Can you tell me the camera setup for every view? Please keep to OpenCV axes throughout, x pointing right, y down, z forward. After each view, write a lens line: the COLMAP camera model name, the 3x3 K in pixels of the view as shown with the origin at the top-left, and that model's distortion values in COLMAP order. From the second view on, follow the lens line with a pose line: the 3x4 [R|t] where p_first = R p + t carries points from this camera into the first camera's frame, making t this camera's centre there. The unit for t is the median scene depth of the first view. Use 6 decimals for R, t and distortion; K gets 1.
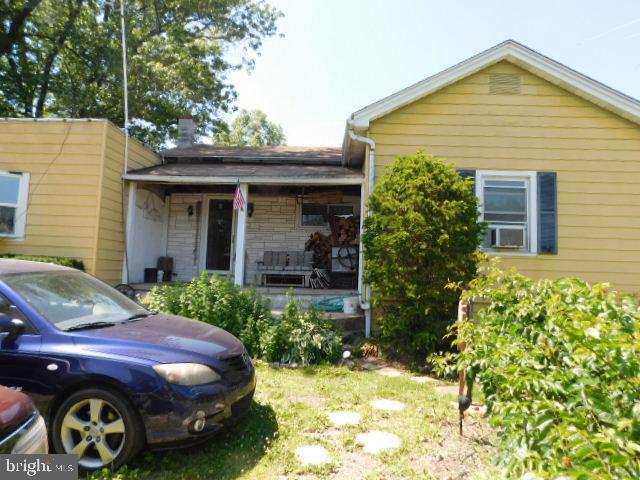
lens RADIAL K [[422.6, 0, 320.0], [0, 422.6, 240.0], [0, 0, 1]] dist [-0.079687, 0.066268]
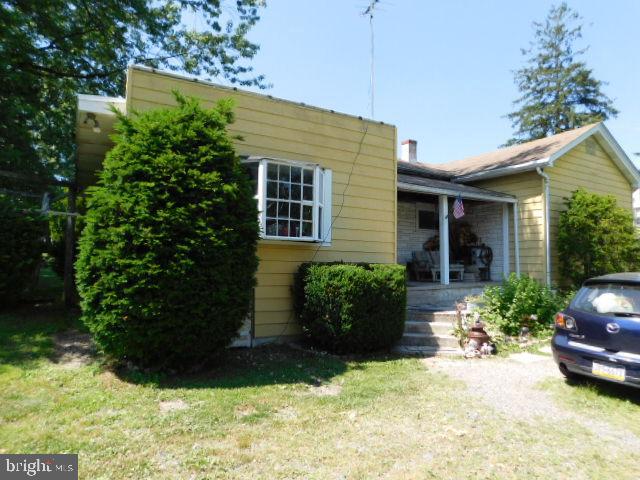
lens RADIAL K [[422.6, 0, 320.0], [0, 422.6, 240.0], [0, 0, 1]] dist [-0.079687, 0.066268]
pose [[0.822102, 0.005113, 0.569317, -2.007453], [-0.030238, 0.998940, 0.034692, -0.066763], [-0.568537, -0.045736, 0.821386, 0.406958]]
